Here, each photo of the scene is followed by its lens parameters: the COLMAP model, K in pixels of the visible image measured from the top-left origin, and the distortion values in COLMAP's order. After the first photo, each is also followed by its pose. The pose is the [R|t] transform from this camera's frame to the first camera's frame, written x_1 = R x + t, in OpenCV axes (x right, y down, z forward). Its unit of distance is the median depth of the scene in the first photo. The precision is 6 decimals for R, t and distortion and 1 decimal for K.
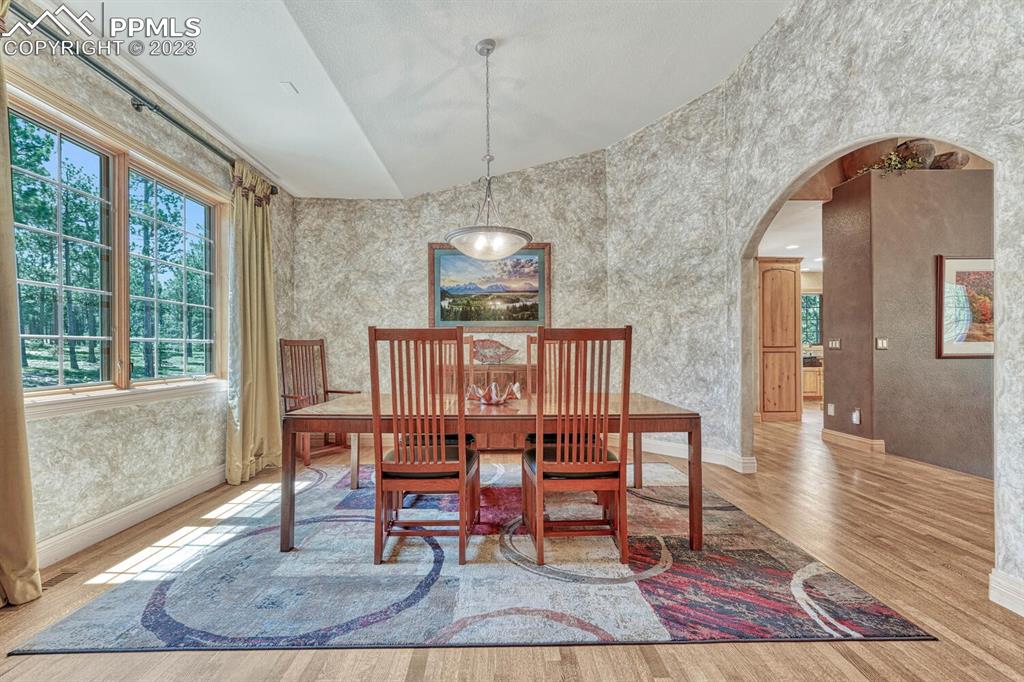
lens RADIAL K [[420.2, 0, 508.5], [0, 420.2, 339.2], [0, 0, 1]] dist [-0.000767, -0.000041]
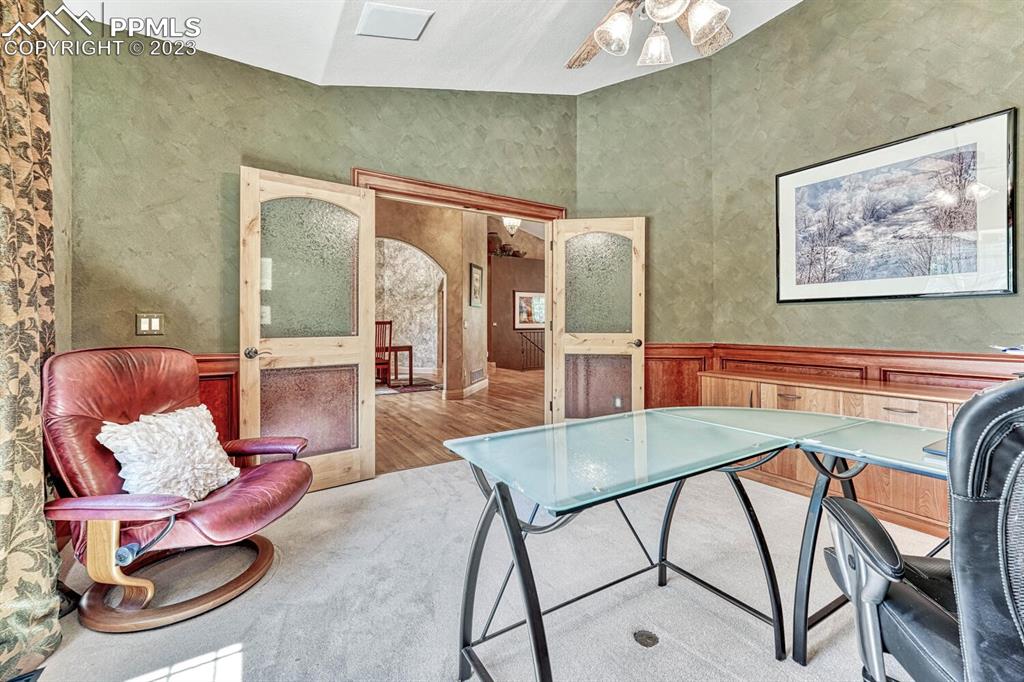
lens RADIAL K [[420.2, 0, 508.5], [0, 420.2, 339.2], [0, 0, 1]] dist [-0.000767, -0.000041]
pose [[0.868694, -0.015731, 0.495098, -0.299106], [-0.013744, 0.998345, 0.055836, -0.041900], [-0.495158, -0.055309, 0.867041, -1.261704]]
